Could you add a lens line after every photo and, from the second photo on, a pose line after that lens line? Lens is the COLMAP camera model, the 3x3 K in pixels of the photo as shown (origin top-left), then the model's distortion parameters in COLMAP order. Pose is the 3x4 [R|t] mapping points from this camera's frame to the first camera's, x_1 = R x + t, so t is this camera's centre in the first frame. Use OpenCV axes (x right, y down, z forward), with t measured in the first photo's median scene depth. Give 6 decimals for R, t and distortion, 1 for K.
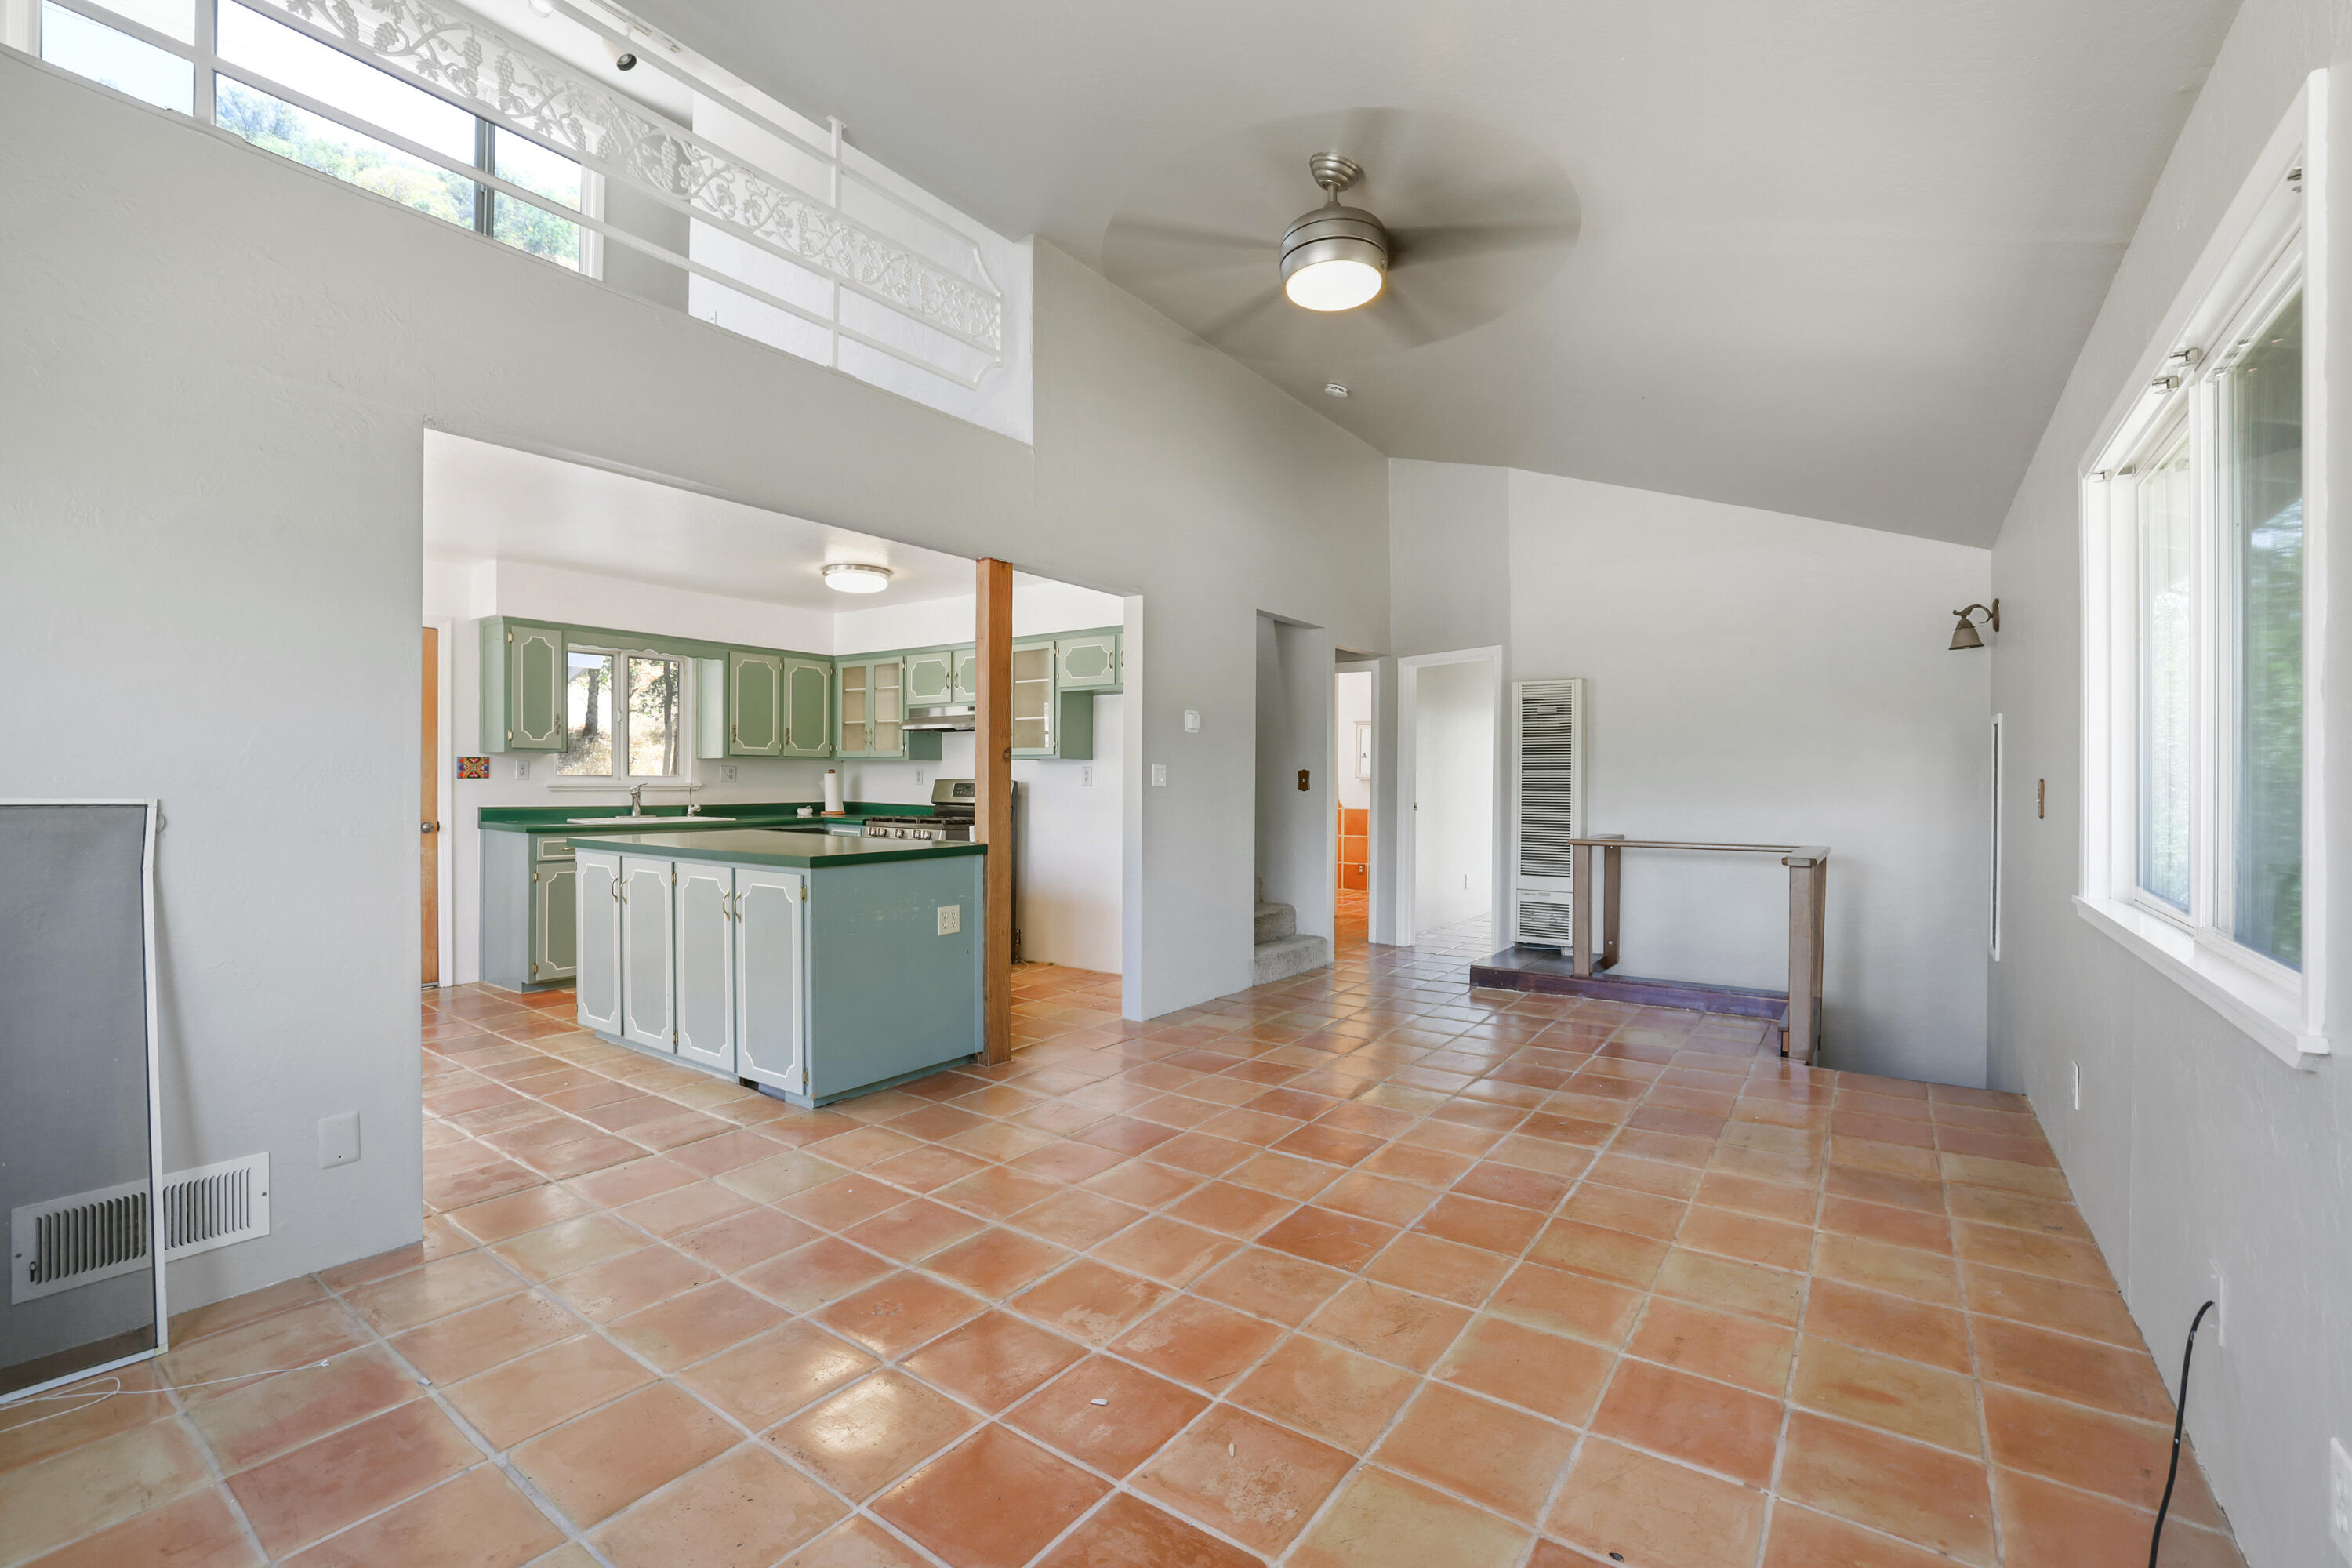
lens RADIAL K [[1010.2, 0, 1169.3], [0, 1010.2, 786.1], [0, 0, 1]] dist [-0.027774, 0.003859]
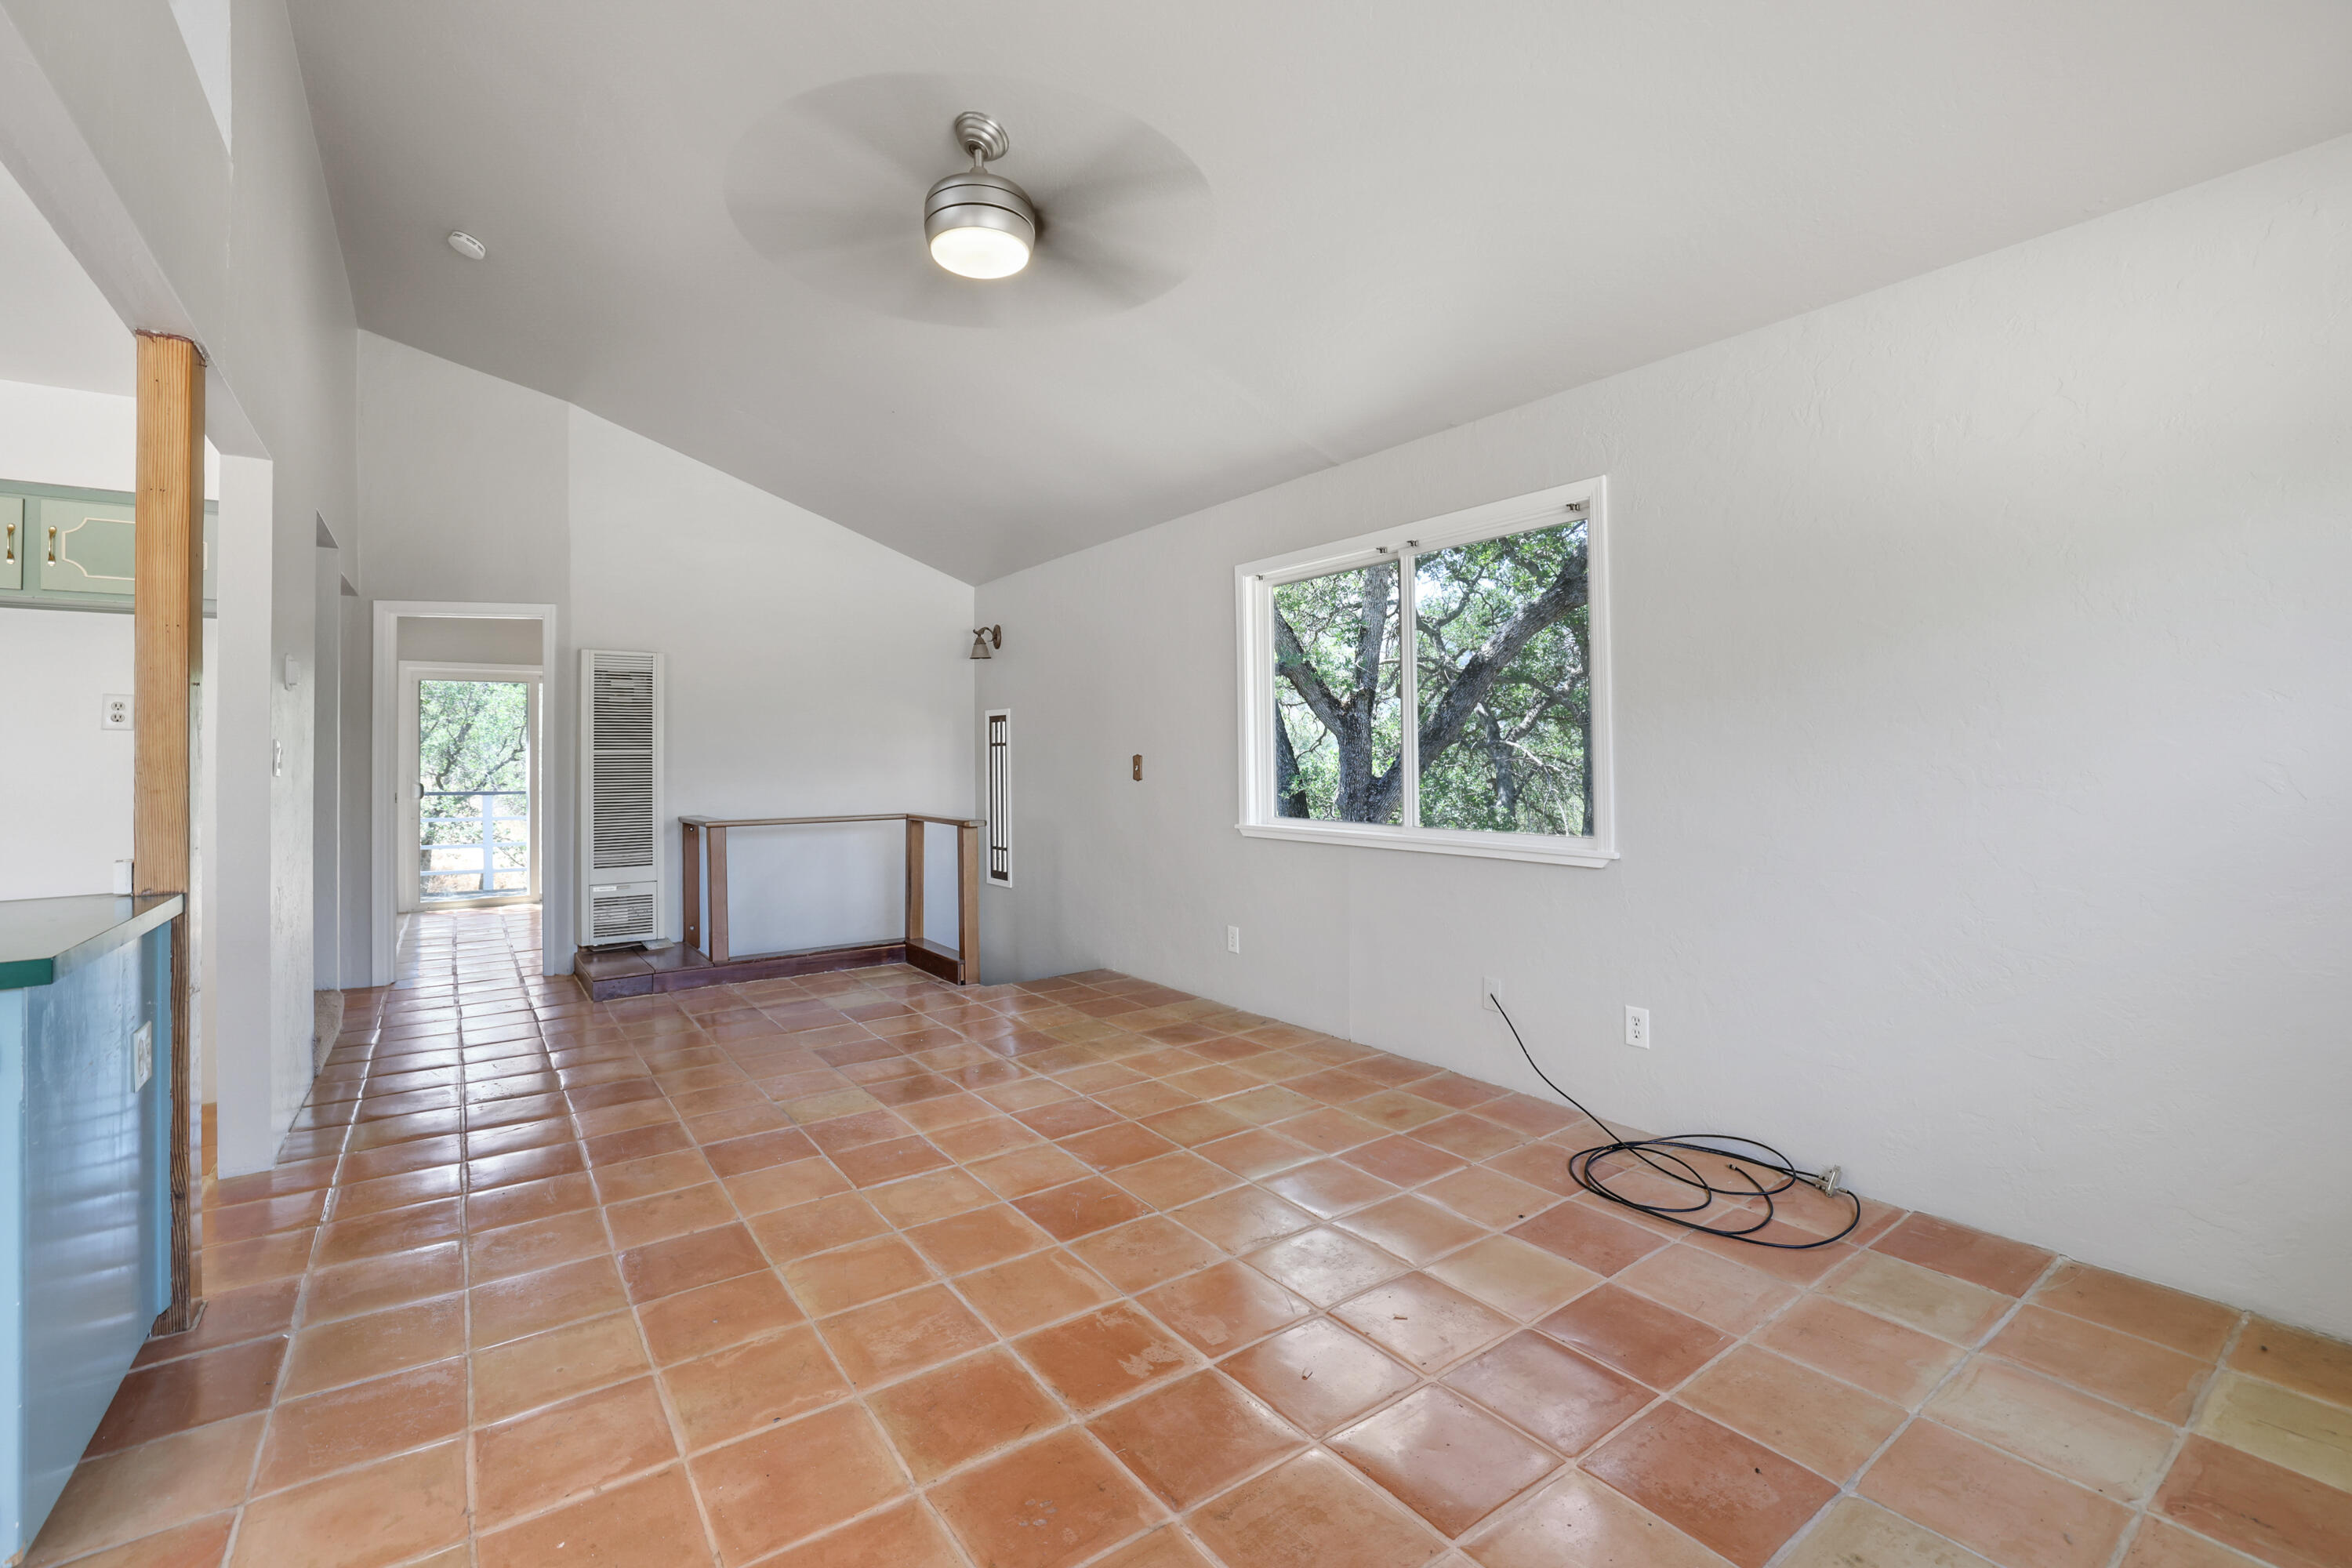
lens RADIAL K [[1010.2, 0, 1179.6], [0, 1010.2, 759.8], [0, 0, 1]] dist [-0.027774, 0.003859]
pose [[0.324948, -0.010469, 0.945674, -0.784464], [0.013858, 0.999884, 0.006308, -0.013808], [-0.945630, 0.011056, 0.325055, 0.573225]]
